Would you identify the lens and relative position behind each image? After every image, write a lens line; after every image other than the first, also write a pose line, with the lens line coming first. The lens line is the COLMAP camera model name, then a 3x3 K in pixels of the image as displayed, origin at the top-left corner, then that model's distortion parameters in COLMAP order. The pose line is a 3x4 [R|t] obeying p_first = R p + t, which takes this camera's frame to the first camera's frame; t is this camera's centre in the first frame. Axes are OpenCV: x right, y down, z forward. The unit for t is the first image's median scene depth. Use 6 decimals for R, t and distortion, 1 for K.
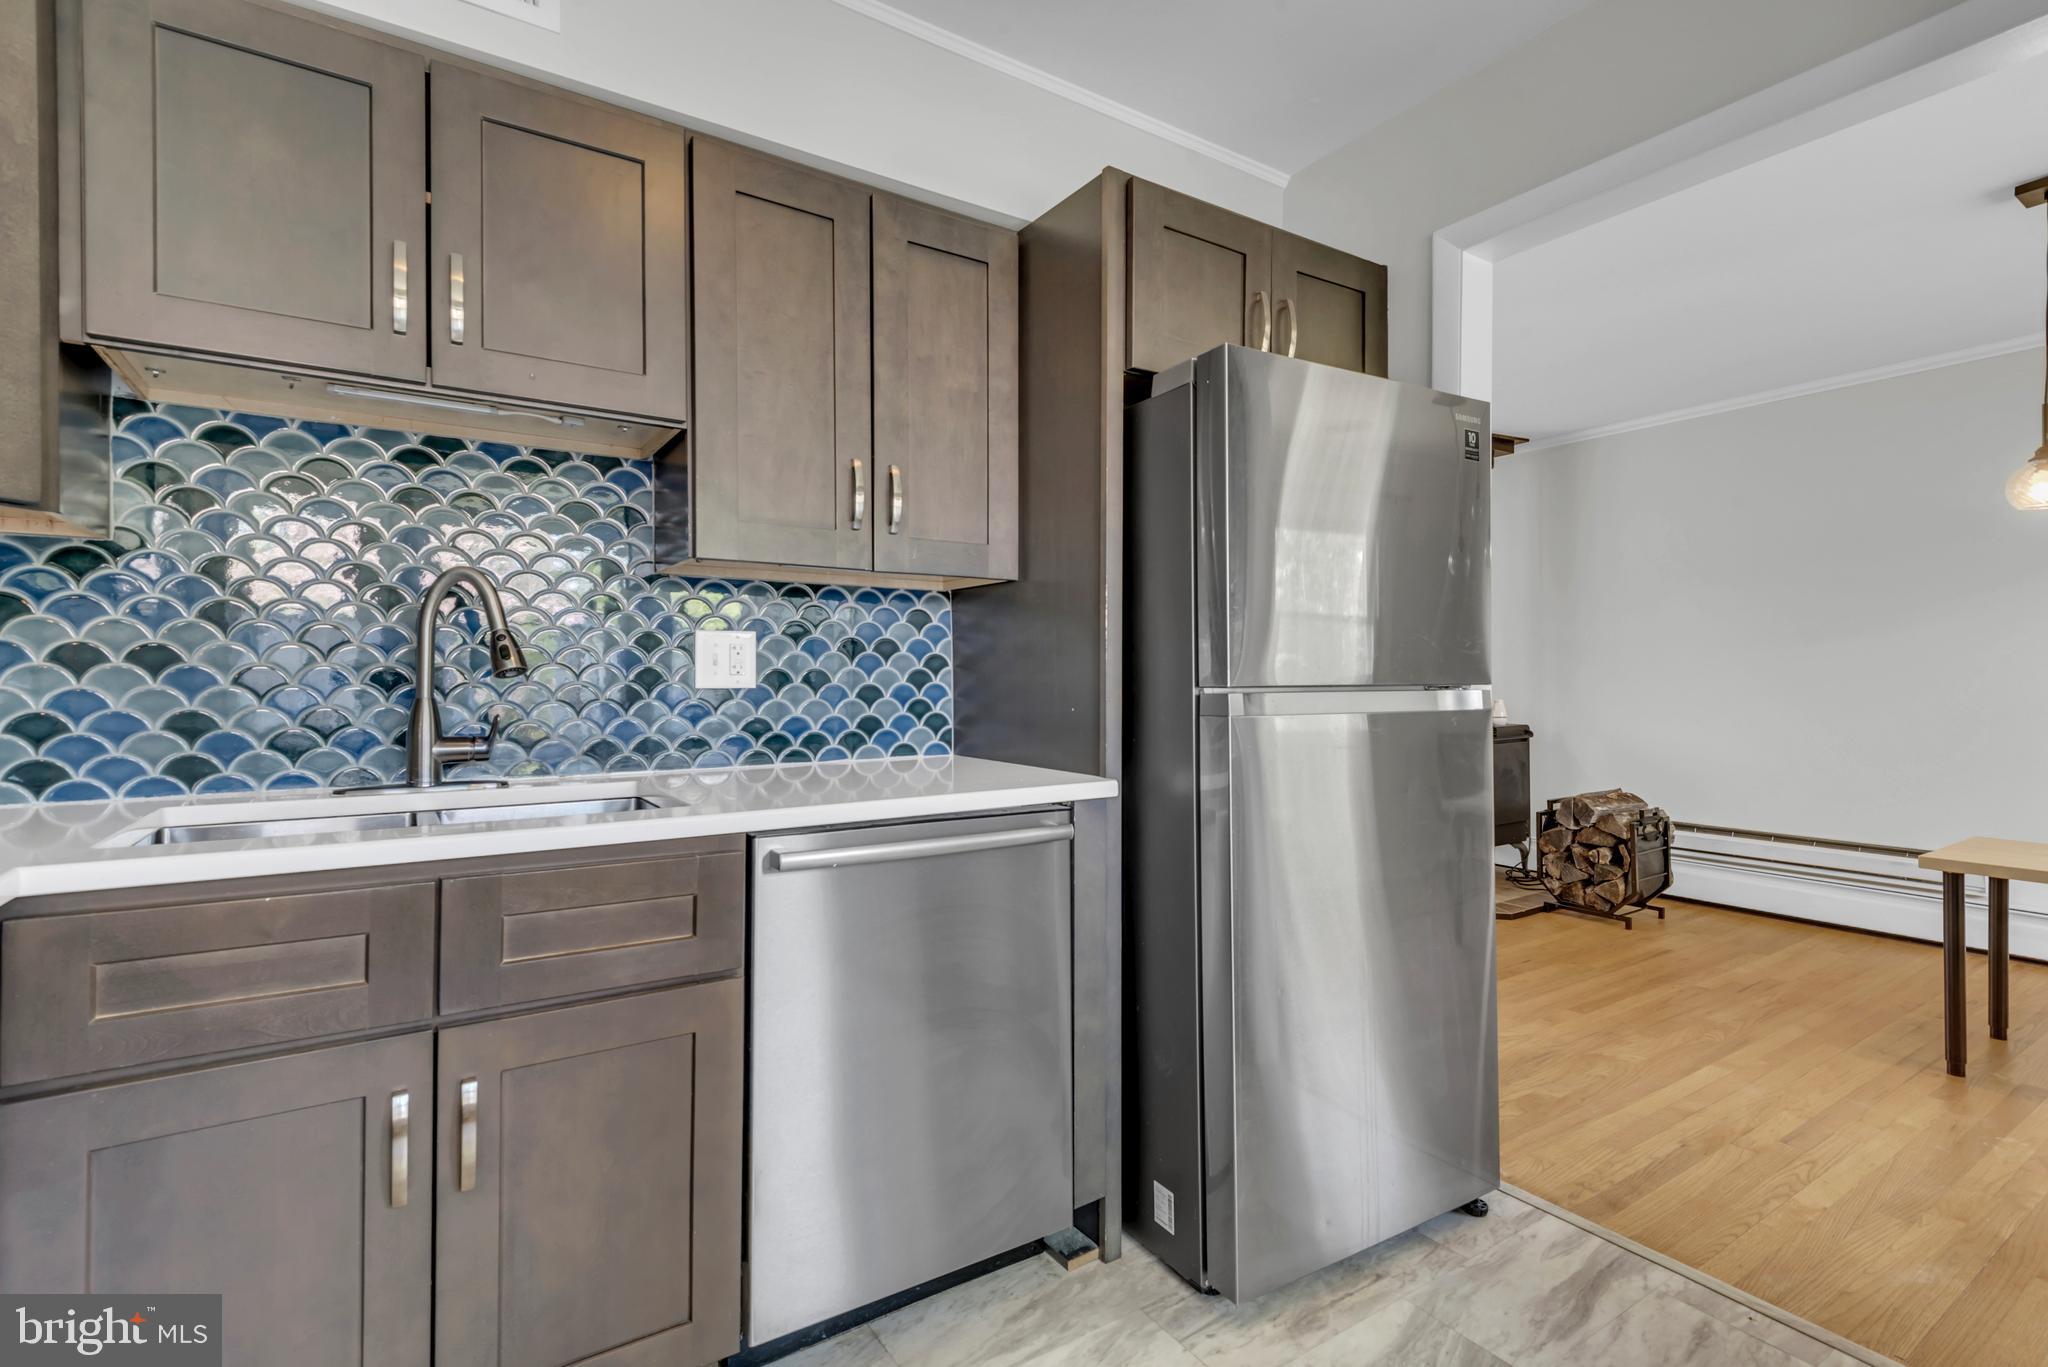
lens RADIAL K [[933.2, 0, 1023.1], [0, 933.2, 673.9], [0, 0, 1]] dist [0.029981, -0.010334]
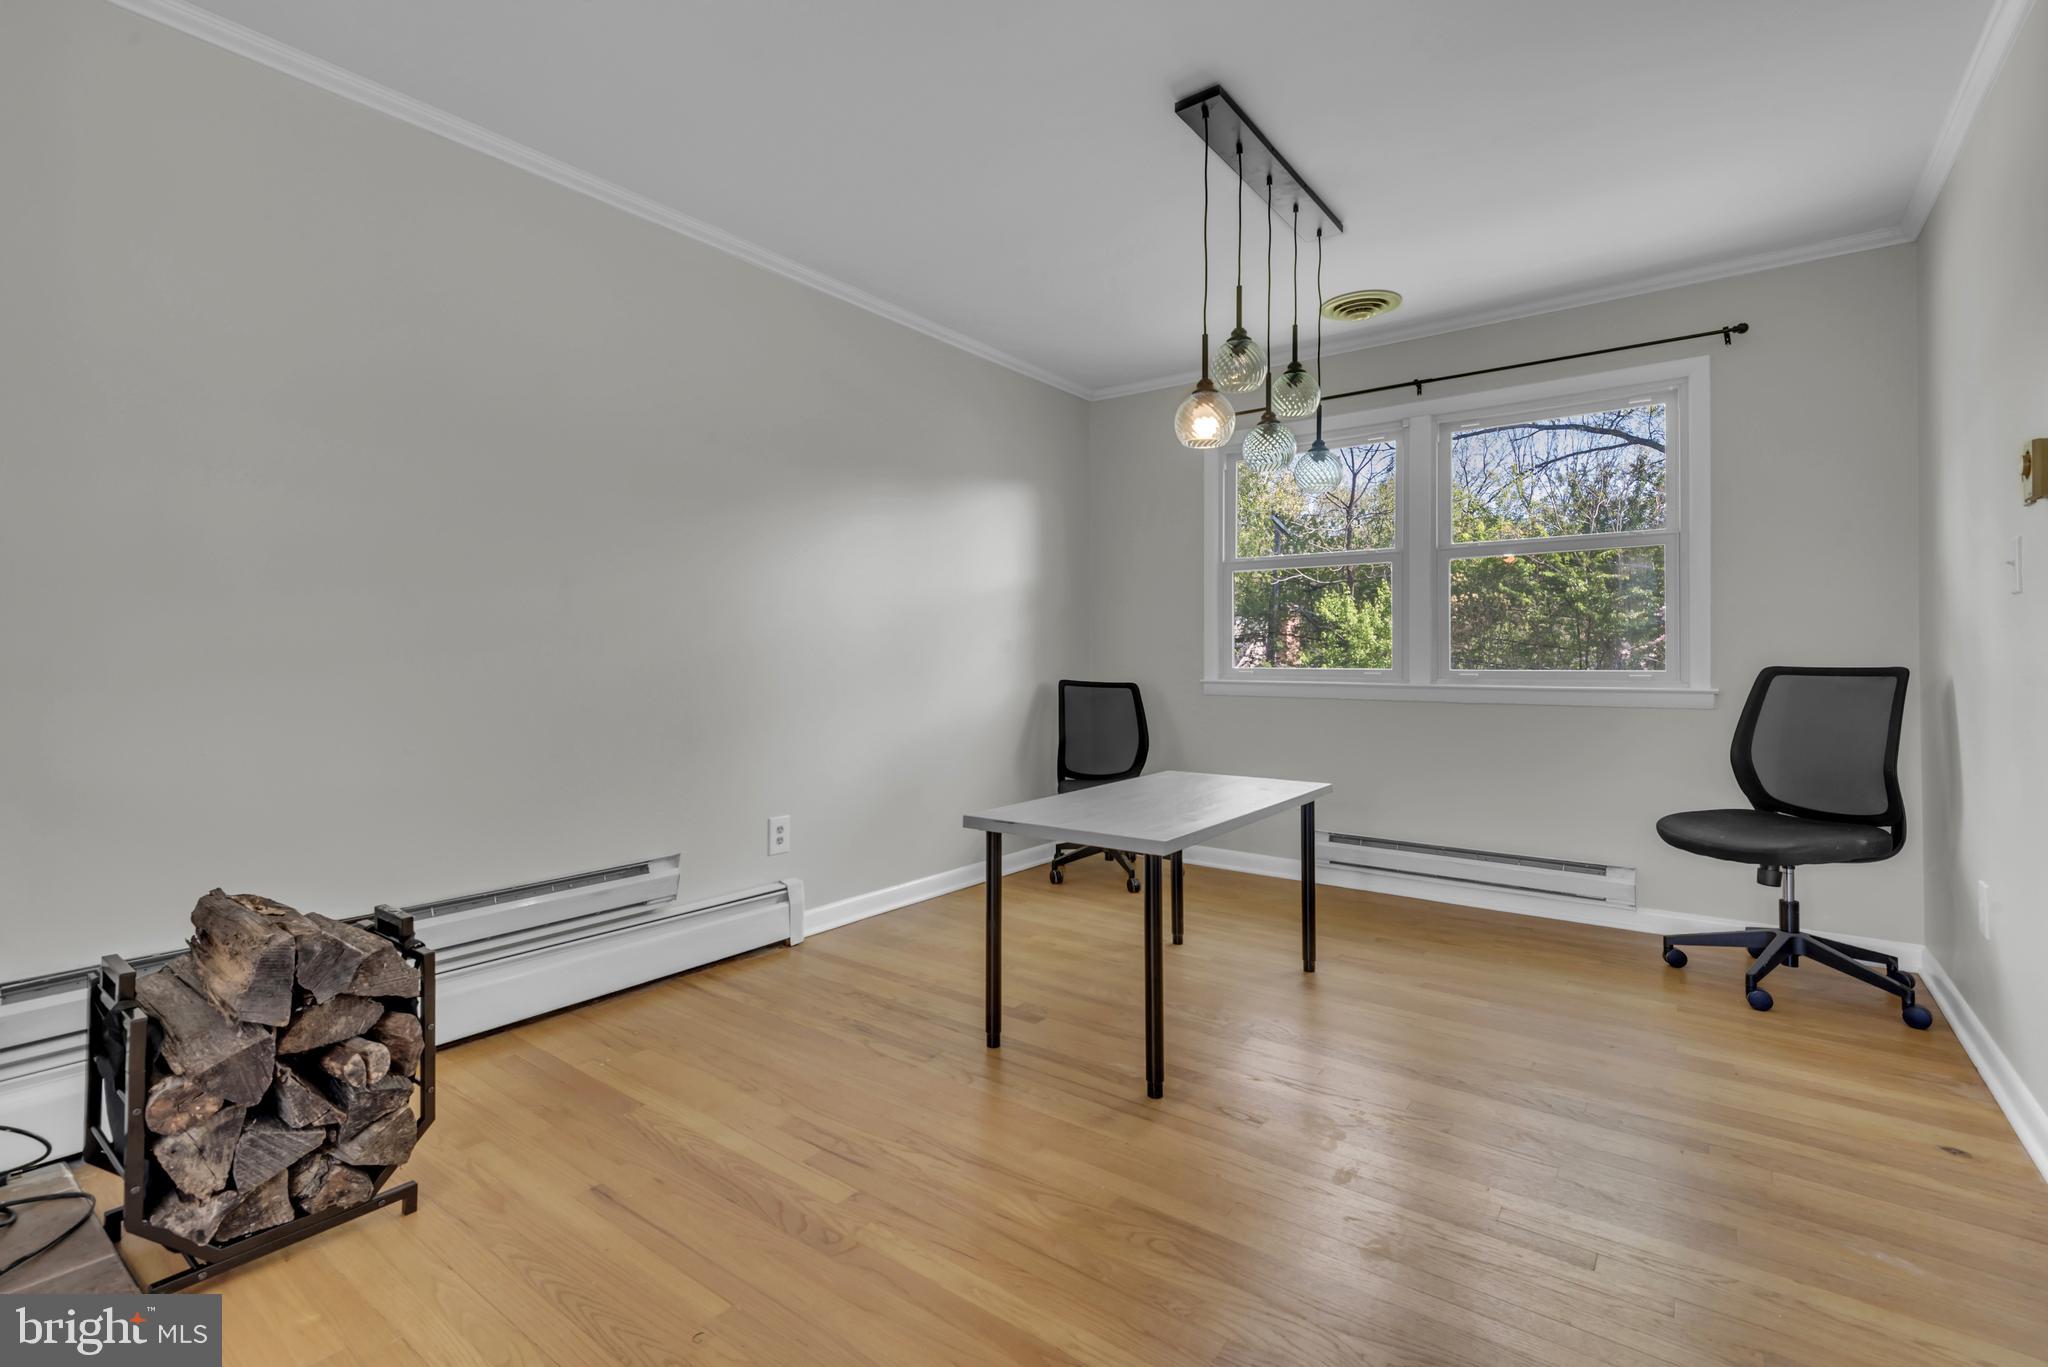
lens RADIAL K [[926.1, 0, 1015.4], [0, 926.1, 669.0], [0, 0, 1]] dist [0.009420, -0.001274]
pose [[-0.325922, -0.015705, 0.945266, 0.360611], [0.001022, 0.999856, 0.016964, 0.042542], [-0.945396, 0.006495, -0.325859, 2.026319]]
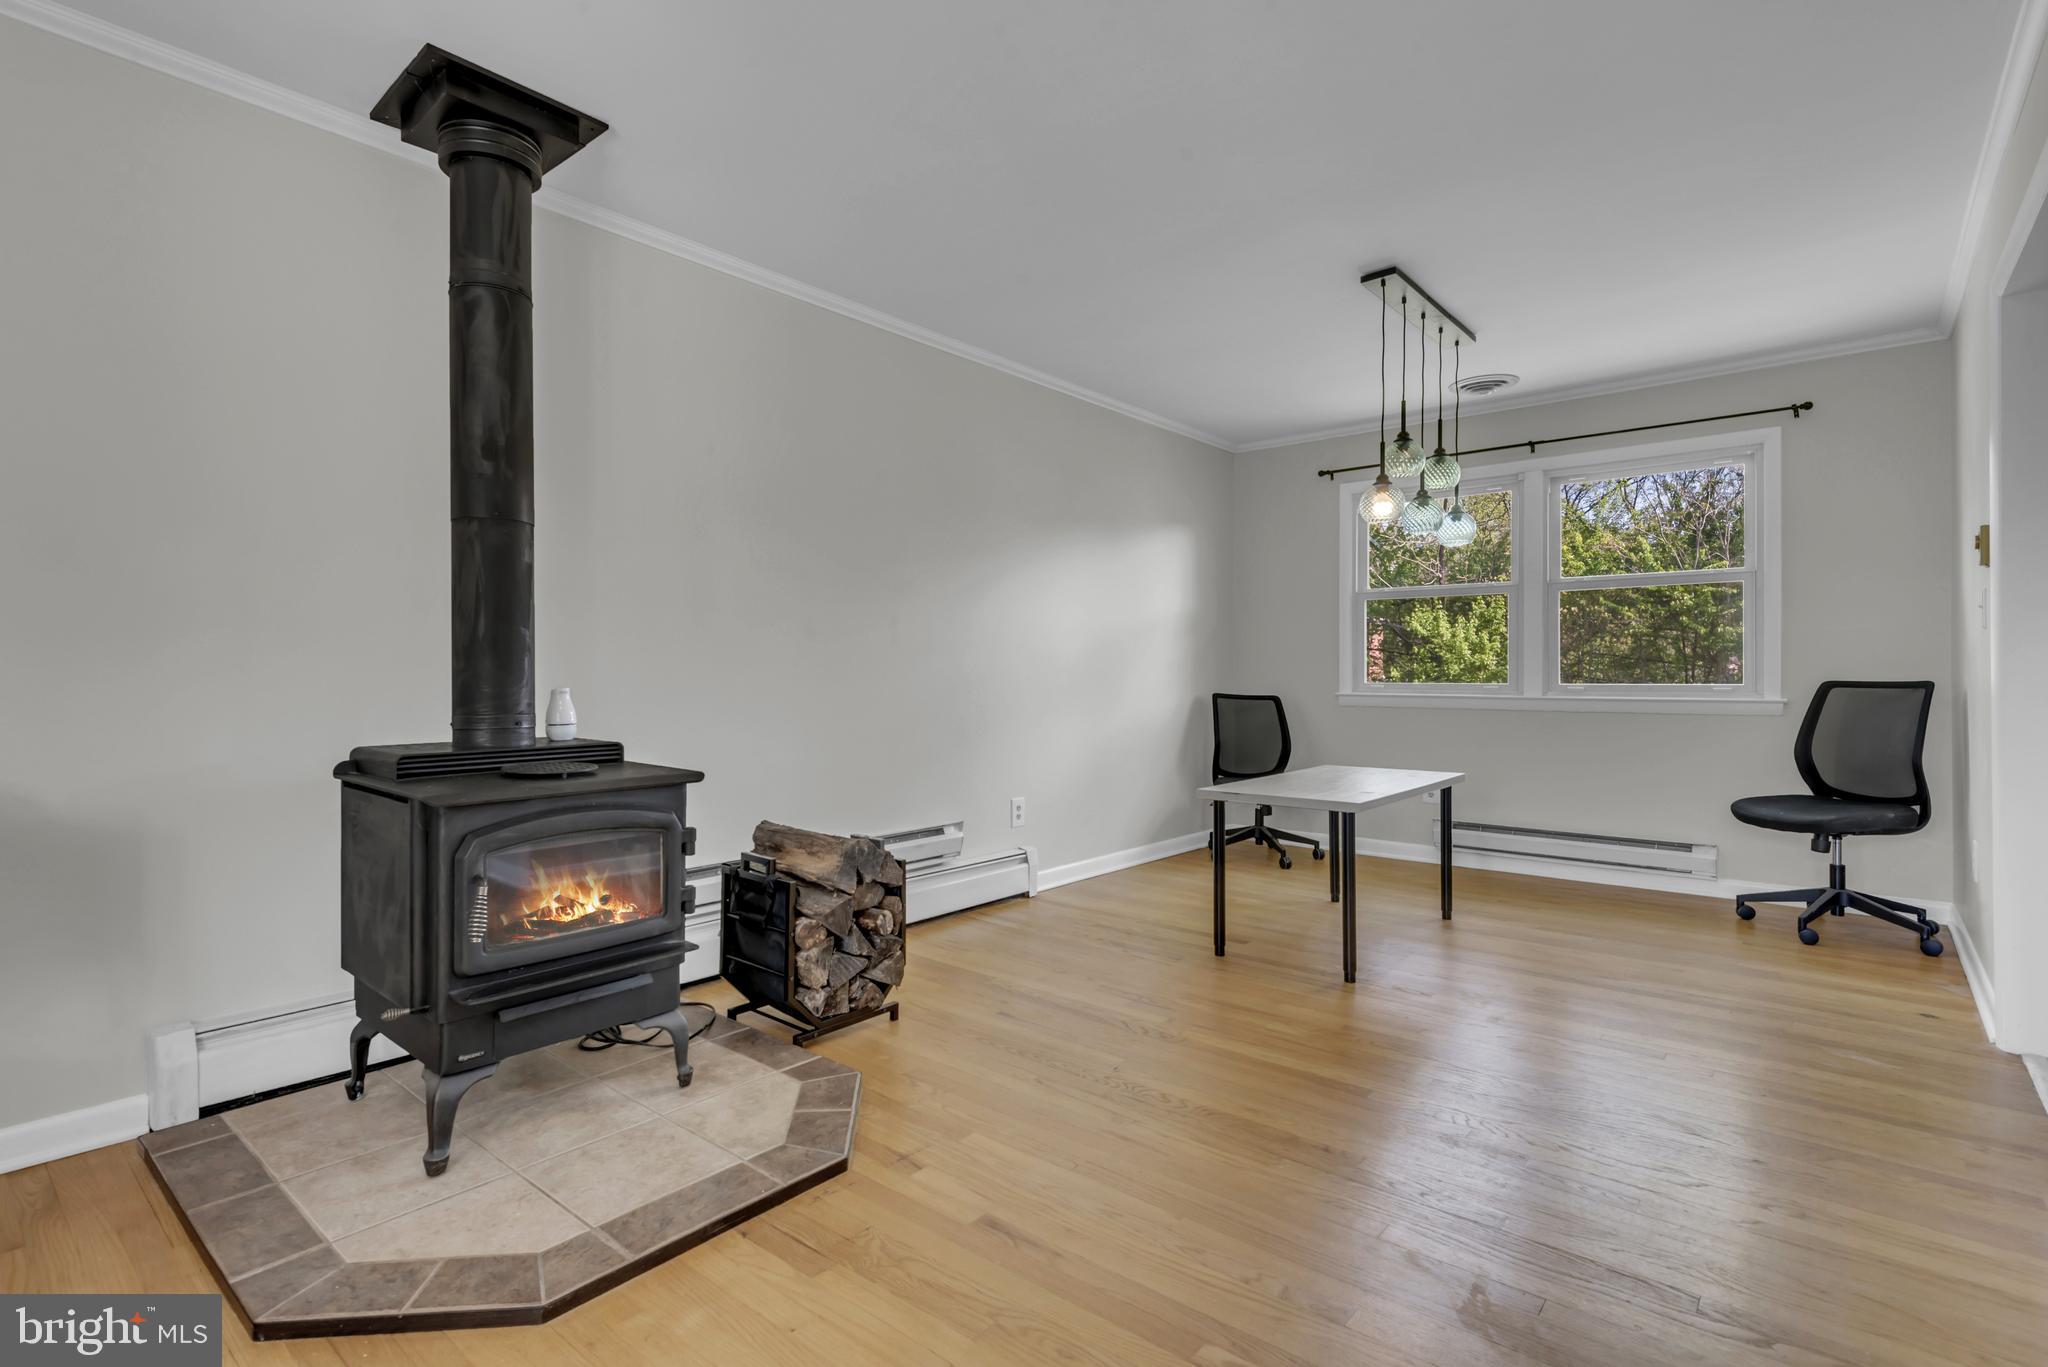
lens RADIAL K [[976.8, 0, 994.2], [0, 976.8, 690.6], [0, 0, 1]] dist [0.003551, -0.000368]
pose [[-0.256249, -0.021434, 0.966373, -0.137934], [0.002531, 0.999736, 0.022845, 0.034675], [-0.966607, 0.008300, -0.256127, 2.562277]]
